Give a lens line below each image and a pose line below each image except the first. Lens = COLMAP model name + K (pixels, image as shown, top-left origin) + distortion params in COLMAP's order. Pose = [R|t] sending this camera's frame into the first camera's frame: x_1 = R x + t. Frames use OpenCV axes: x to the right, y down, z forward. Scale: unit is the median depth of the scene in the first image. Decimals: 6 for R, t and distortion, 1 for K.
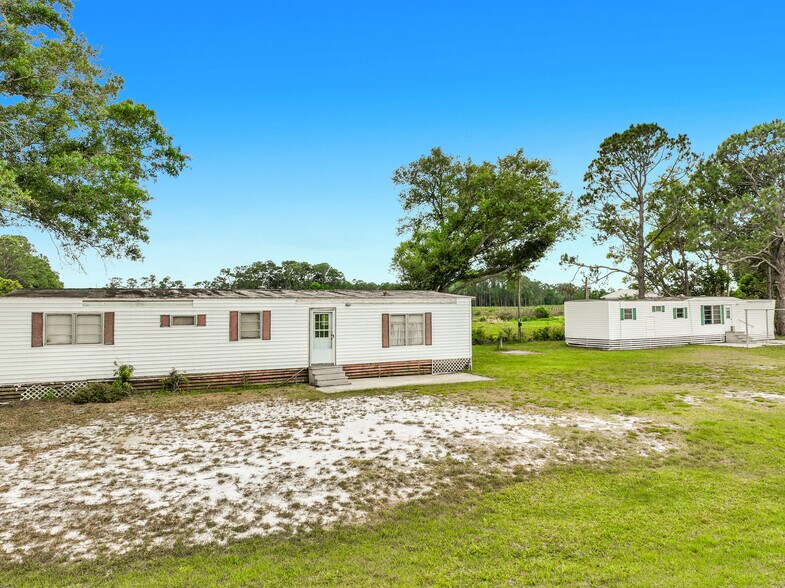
lens RADIAL K [[565.6, 0, 392.5], [0, 565.6, 294.0], [0, 0, 1]] dist [-0.000006, 0.007930]
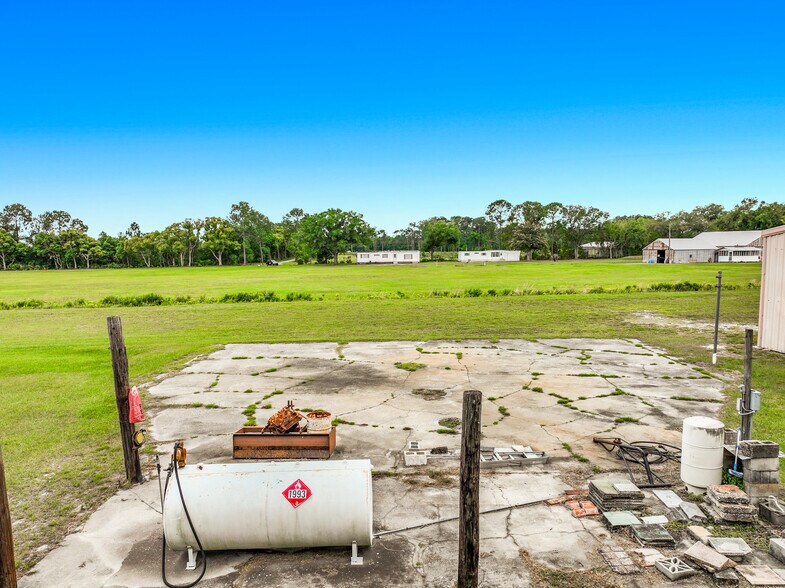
lens RADIAL K [[565.6, 0, 392.5], [0, 565.6, 294.0], [0, 0, 1]] dist [-0.000006, 0.007930]
pose [[0.939903, 0.024810, -0.340538, 0.155866], [0.011201, 0.994579, 0.103377, -0.014019], [0.341256, -0.100979, 0.934531, -0.391158]]
